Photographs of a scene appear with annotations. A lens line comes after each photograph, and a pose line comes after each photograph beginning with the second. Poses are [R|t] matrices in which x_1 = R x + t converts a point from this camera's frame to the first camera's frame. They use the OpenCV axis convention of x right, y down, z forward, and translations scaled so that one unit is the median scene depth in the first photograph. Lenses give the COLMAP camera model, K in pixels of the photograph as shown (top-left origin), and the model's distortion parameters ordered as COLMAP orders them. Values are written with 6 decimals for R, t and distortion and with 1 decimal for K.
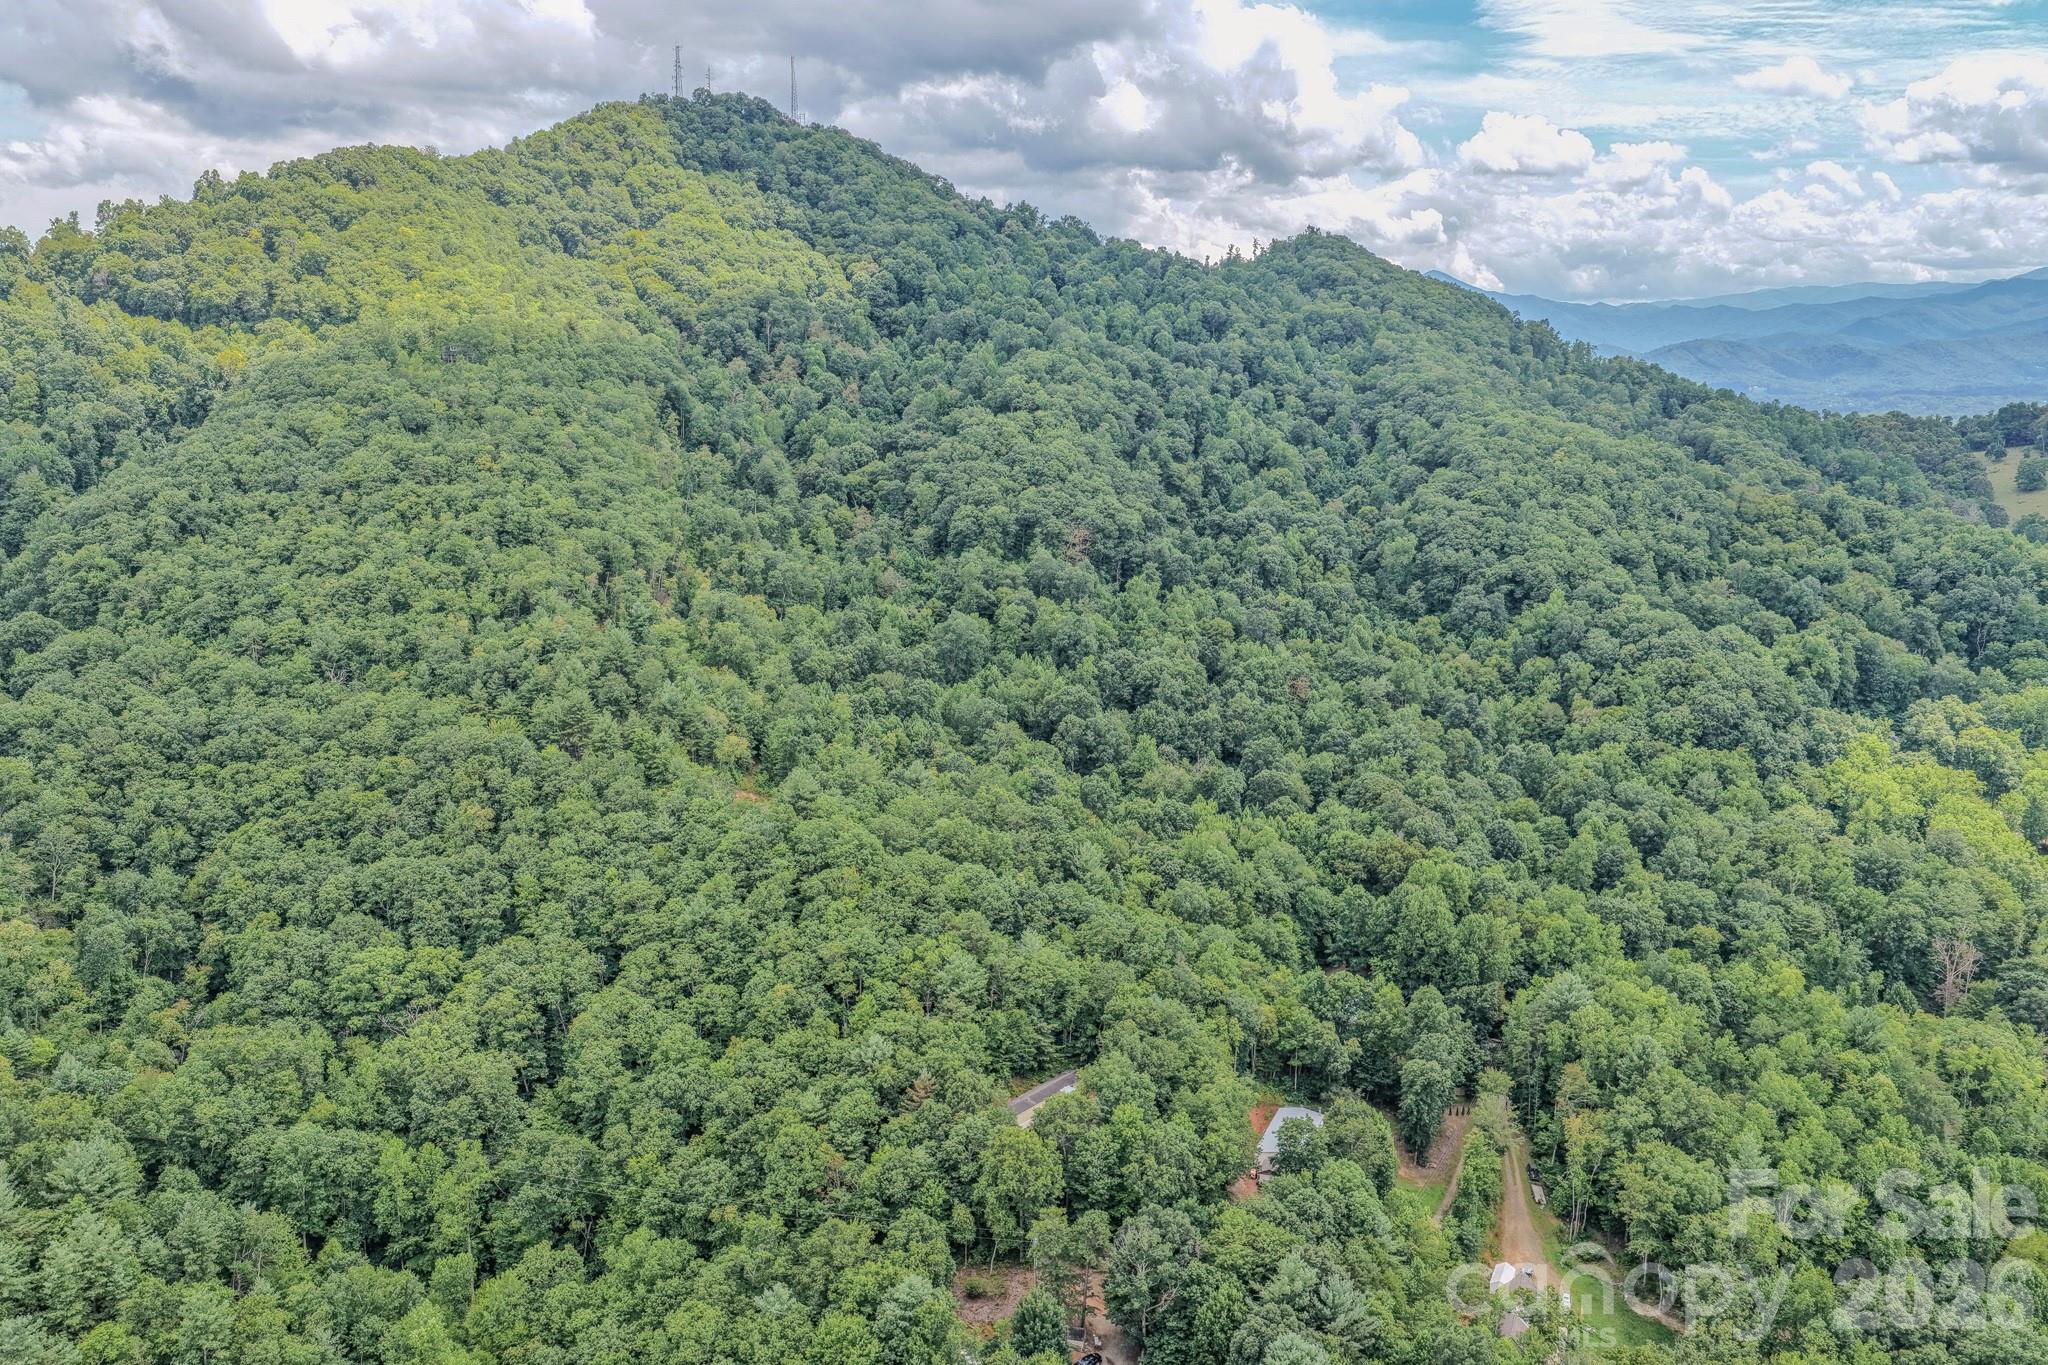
lens RADIAL K [[1689.9, 0, 1024.0], [0, 1689.9, 682.5], [0, 0, 1]] dist [-0.002205, 0.005900]
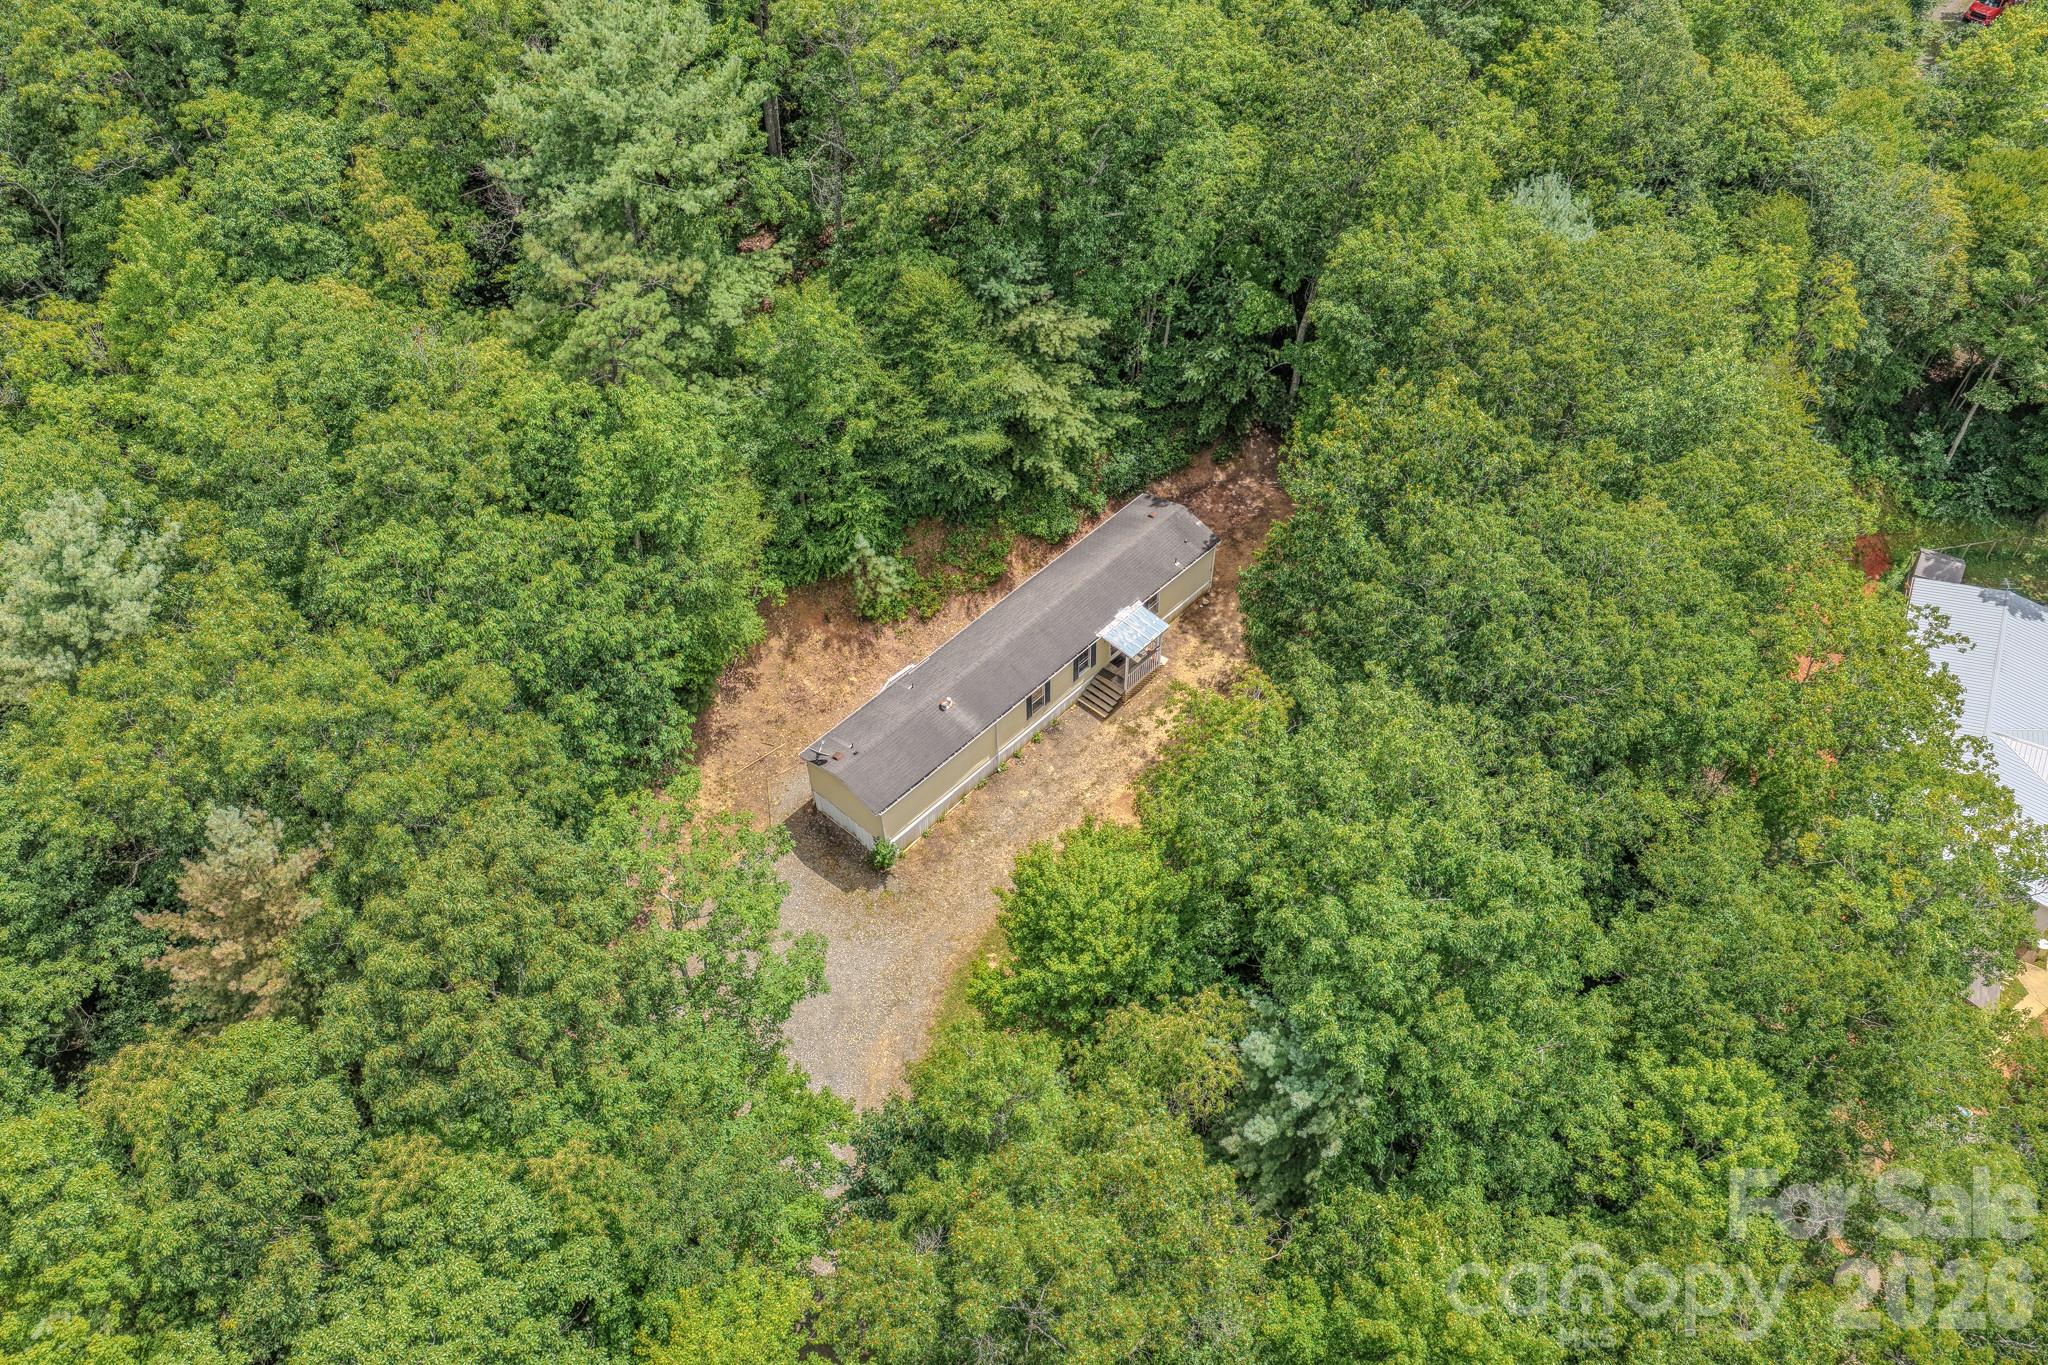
lens RADIAL K [[1661.0, 0, 1024.0], [0, 1661.0, 682.5], [0, 0, 1]] dist [-0.002214, 0.015442]
pose [[0.995604, 0.065751, -0.066700, 0.012892], [-0.011567, 0.793027, 0.609077, 0.050929], [0.092942, -0.605628, 0.790301, 0.382829]]
